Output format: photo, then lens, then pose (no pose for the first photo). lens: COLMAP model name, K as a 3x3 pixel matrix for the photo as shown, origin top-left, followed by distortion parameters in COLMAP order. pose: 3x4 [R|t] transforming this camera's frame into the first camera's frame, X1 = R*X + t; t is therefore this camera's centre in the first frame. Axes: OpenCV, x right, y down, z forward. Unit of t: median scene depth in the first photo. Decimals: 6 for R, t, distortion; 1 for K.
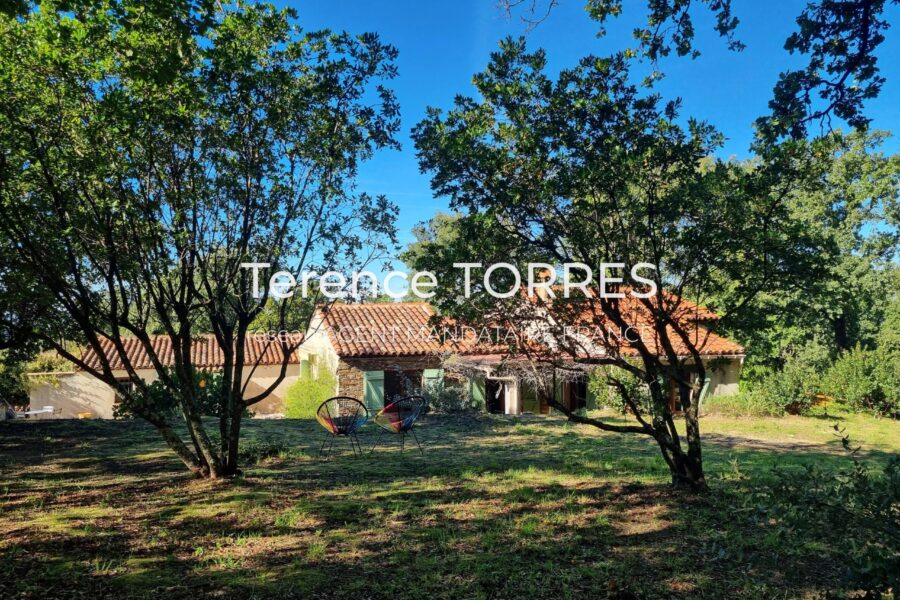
lens RADIAL K [[680.4, 0, 450.0], [0, 680.4, 300.0], [0, 0, 1]] dist [0.047070, -0.000780]
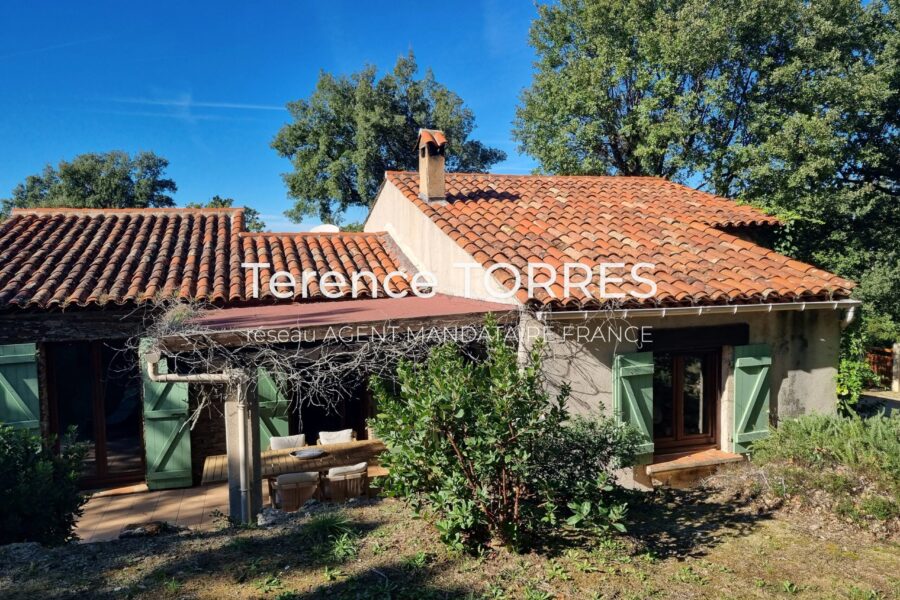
lens RADIAL K [[680.4, 0, 450.0], [0, 680.4, 300.0], [0, 0, 1]] dist [0.047070, -0.000780]
pose [[0.999697, -0.010352, -0.022328, 0.182794], [0.012358, 0.995713, 0.091666, 0.036758], [0.021283, -0.091914, 0.995539, 0.546803]]
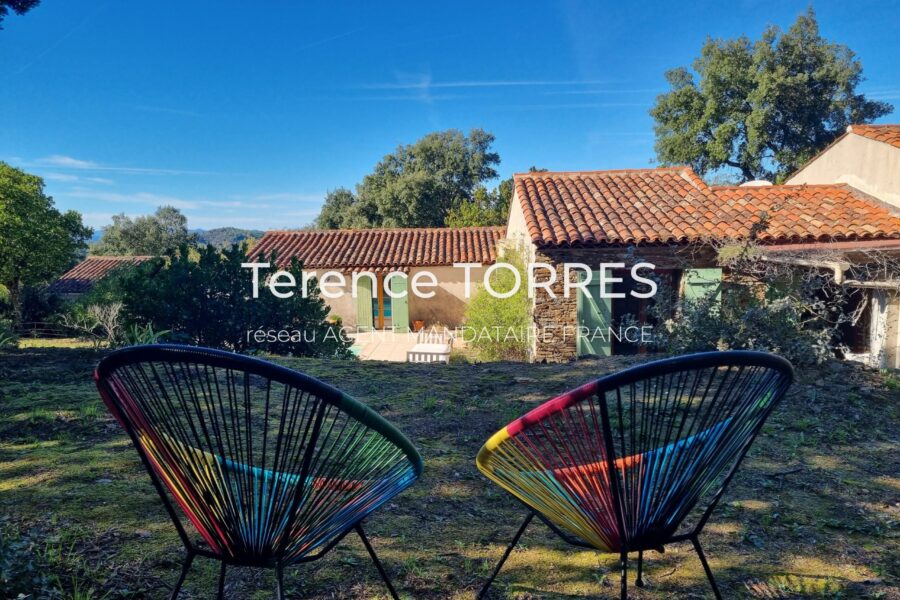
lens RADIAL K [[680.4, 0, 450.0], [0, 680.4, 300.0], [0, 0, 1]] dist [0.047070, -0.000780]
pose [[0.939047, 0.023726, -0.342969, -0.025529], [0.020601, 0.991940, 0.125024, 0.052198], [0.343171, -0.124469, 0.930989, 0.396373]]
